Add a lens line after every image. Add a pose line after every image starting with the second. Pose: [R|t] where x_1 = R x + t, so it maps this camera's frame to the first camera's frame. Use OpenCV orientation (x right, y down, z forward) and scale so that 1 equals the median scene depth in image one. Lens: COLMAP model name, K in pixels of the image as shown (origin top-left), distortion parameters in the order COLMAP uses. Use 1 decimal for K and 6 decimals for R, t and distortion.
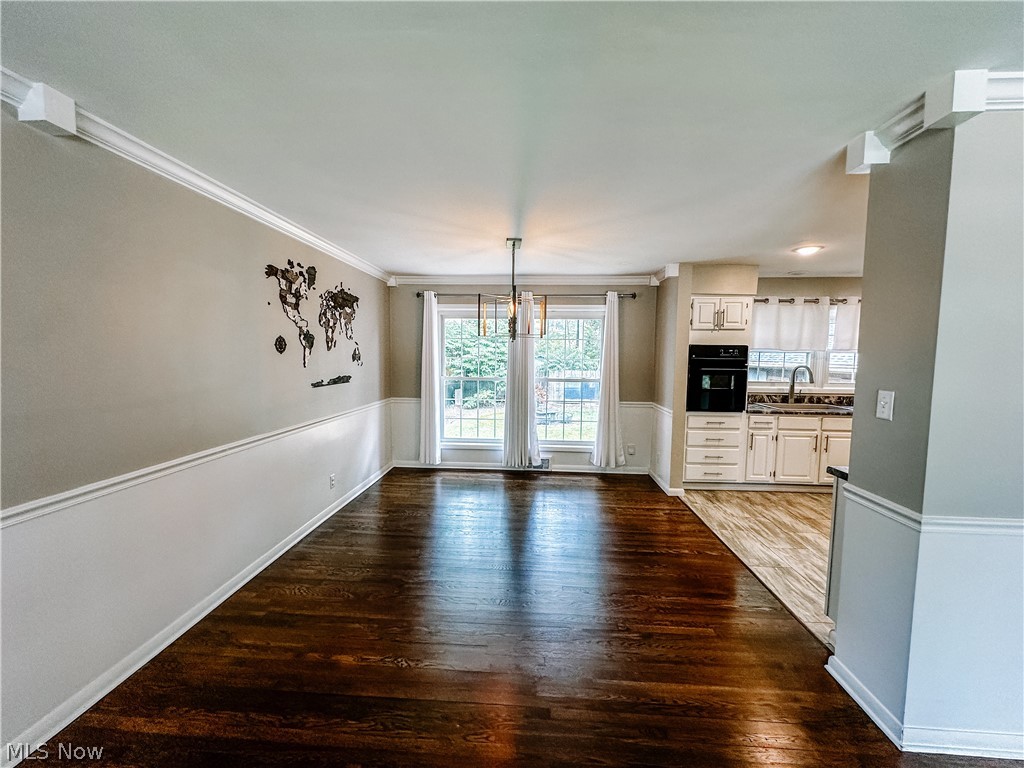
lens RADIAL K [[409.5, 0, 511.2], [0, 409.5, 385.2], [0, 0, 1]] dist [-0.000818, 0.000707]
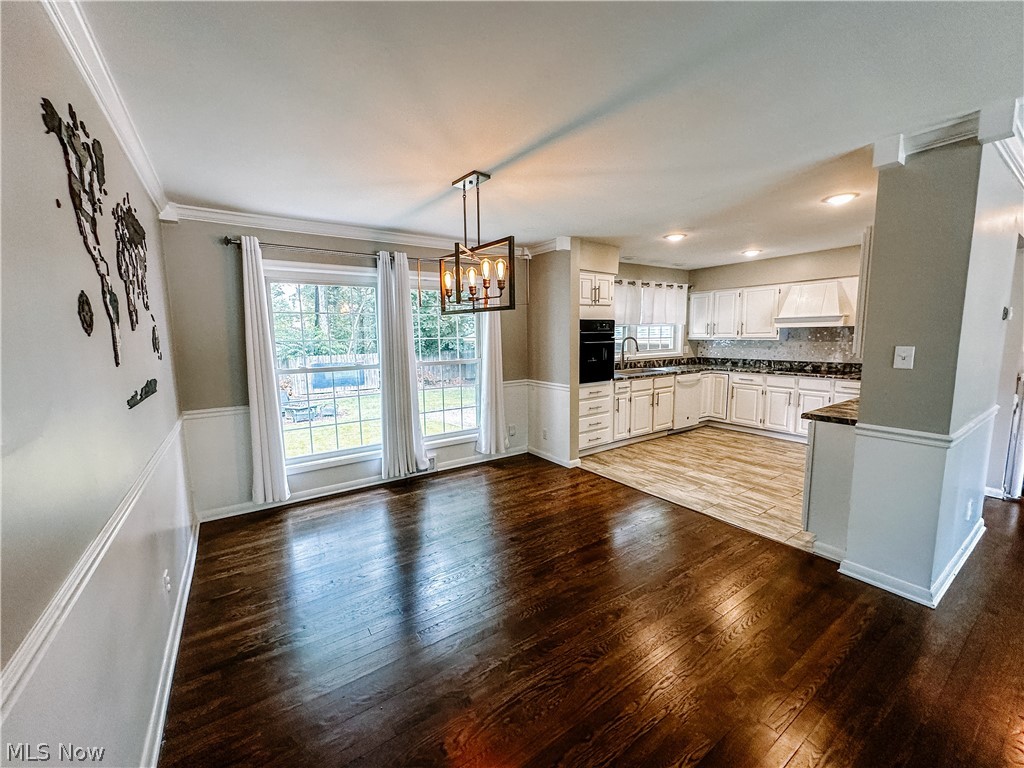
lens RADIAL K [[409.5, 0, 511.5], [0, 409.5, 385.0], [0, 0, 1]] dist [-0.000818, 0.000707]
pose [[0.788956, -0.099119, 0.606403, -0.328443], [0.072424, 0.995025, 0.068413, -0.016895], [-0.610167, -0.010057, 0.792209, 0.282183]]
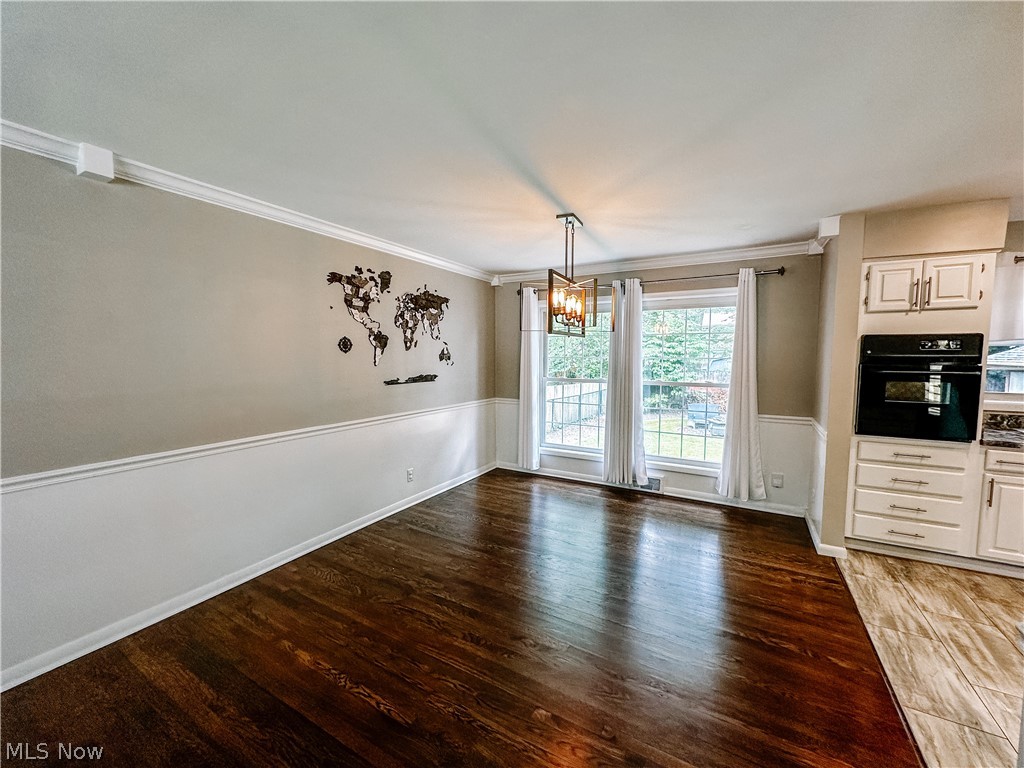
lens RADIAL K [[409.5, 0, 511.6], [0, 409.5, 385.1], [0, 0, 1]] dist [-0.000818, 0.000707]
pose [[0.897650, 0.023960, -0.440056, 0.216313], [-0.026005, 0.999661, 0.001382, -0.003228], [0.439940, 0.010204, 0.897969, 0.147392]]
